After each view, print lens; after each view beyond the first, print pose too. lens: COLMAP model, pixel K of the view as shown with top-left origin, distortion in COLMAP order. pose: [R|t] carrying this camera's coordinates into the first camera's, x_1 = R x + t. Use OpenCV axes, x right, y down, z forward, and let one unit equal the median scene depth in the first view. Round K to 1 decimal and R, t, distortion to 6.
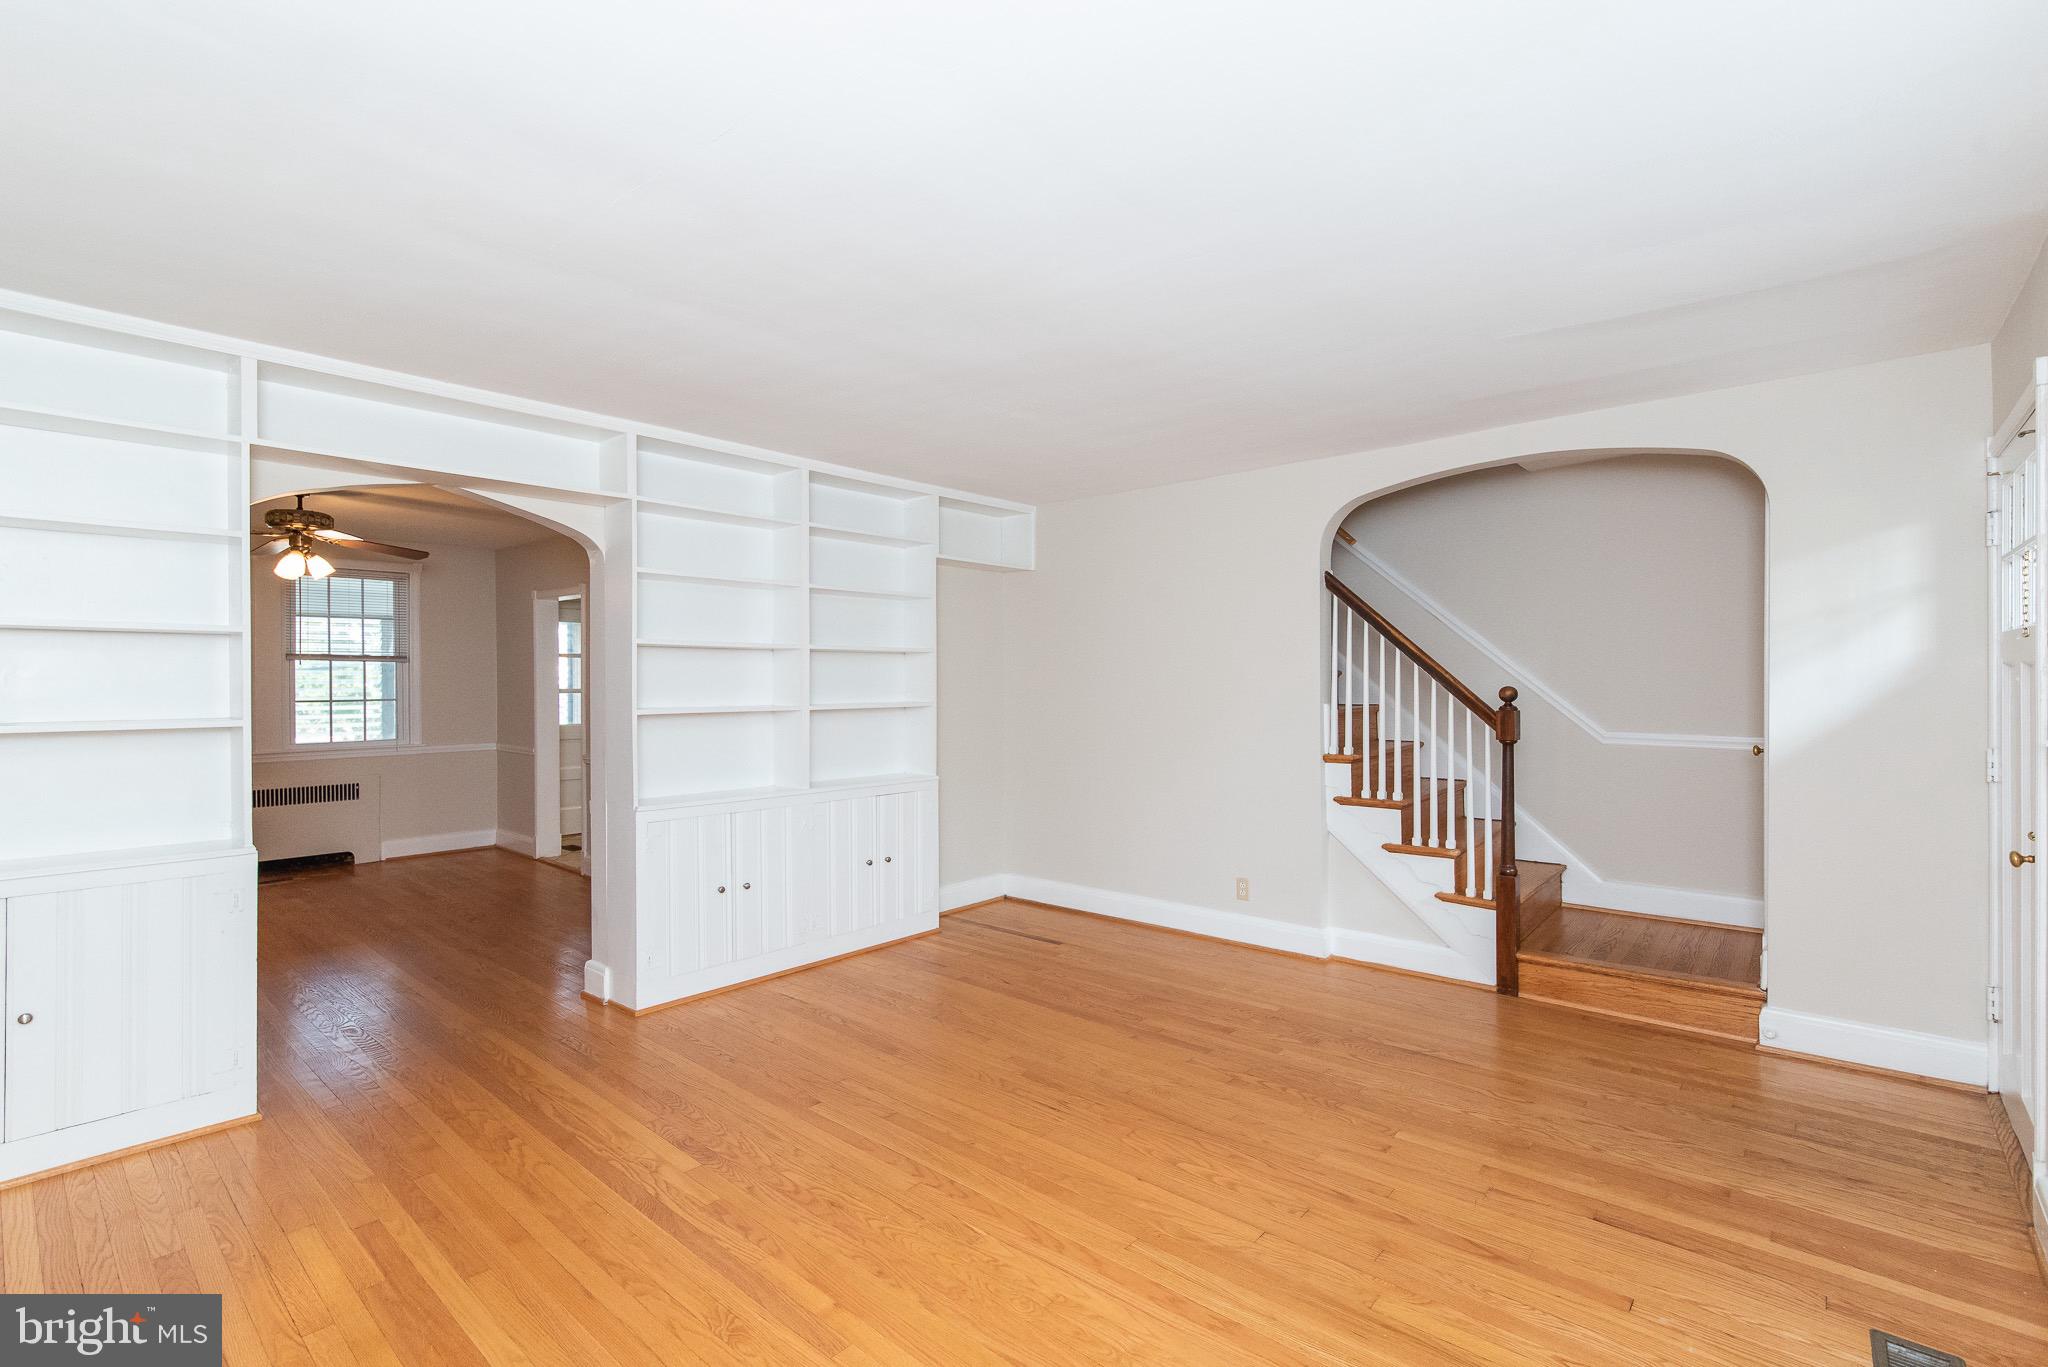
lens RADIAL K [[940.4, 0, 1022.2], [0, 940.4, 682.1], [0, 0, 1]] dist [-0.000448, -0.000211]
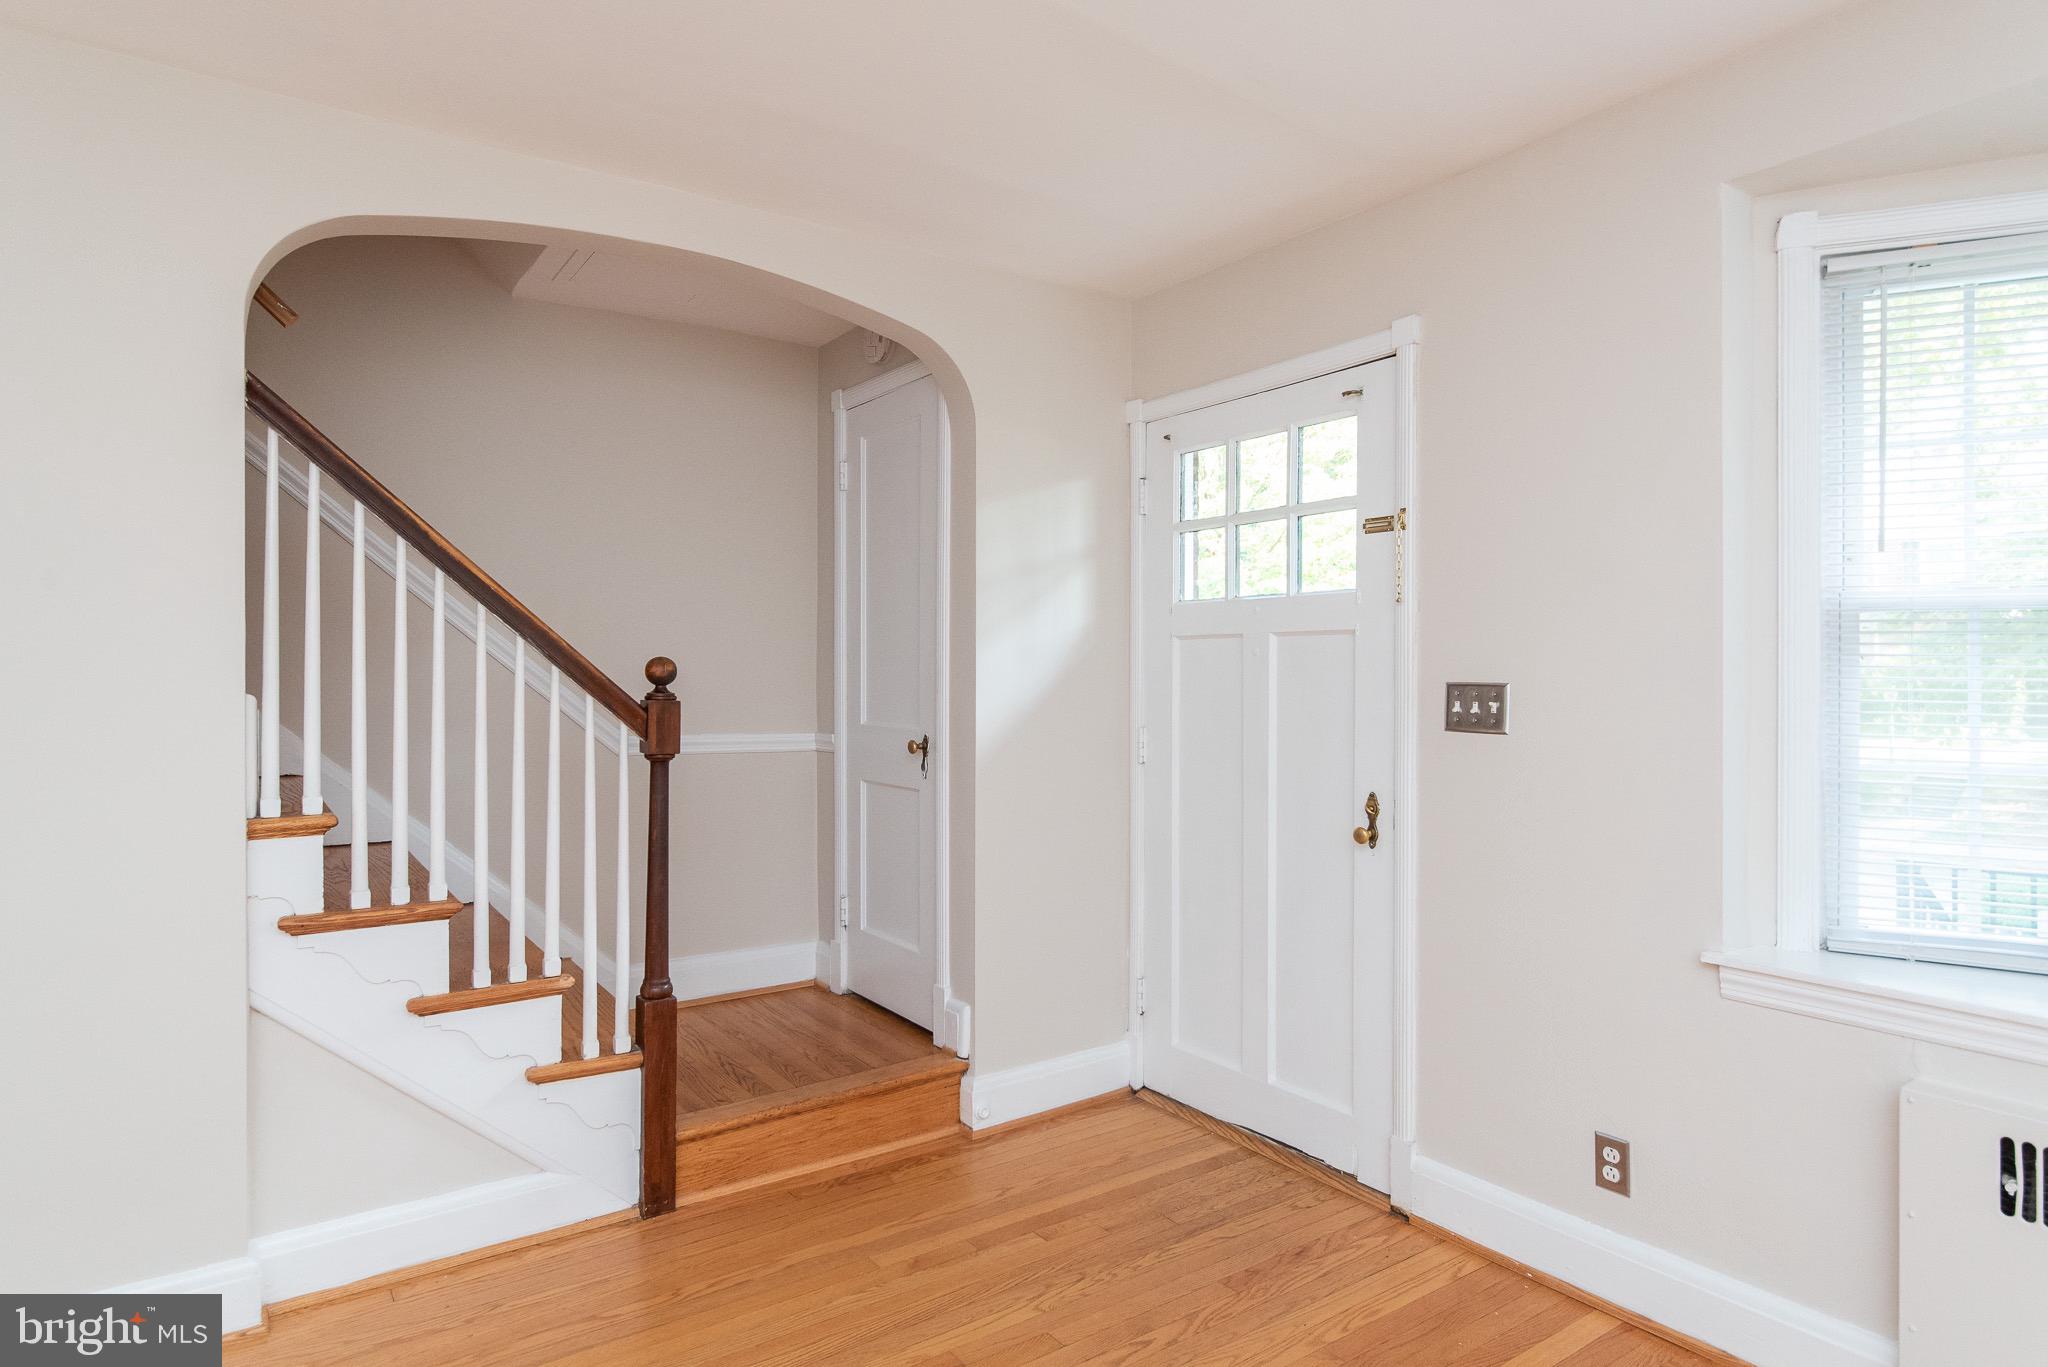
lens RADIAL K [[1134.6, 0, 1023.0], [0, 1134.6, 685.0], [0, 0, 1]] dist [-0.021380, -0.000650]
pose [[0.234099, 0.002703, 0.972209, -0.080029], [0.001335, 0.999994, -0.003102, 0.023150], [-0.972212, 0.002024, 0.234094, 0.628263]]
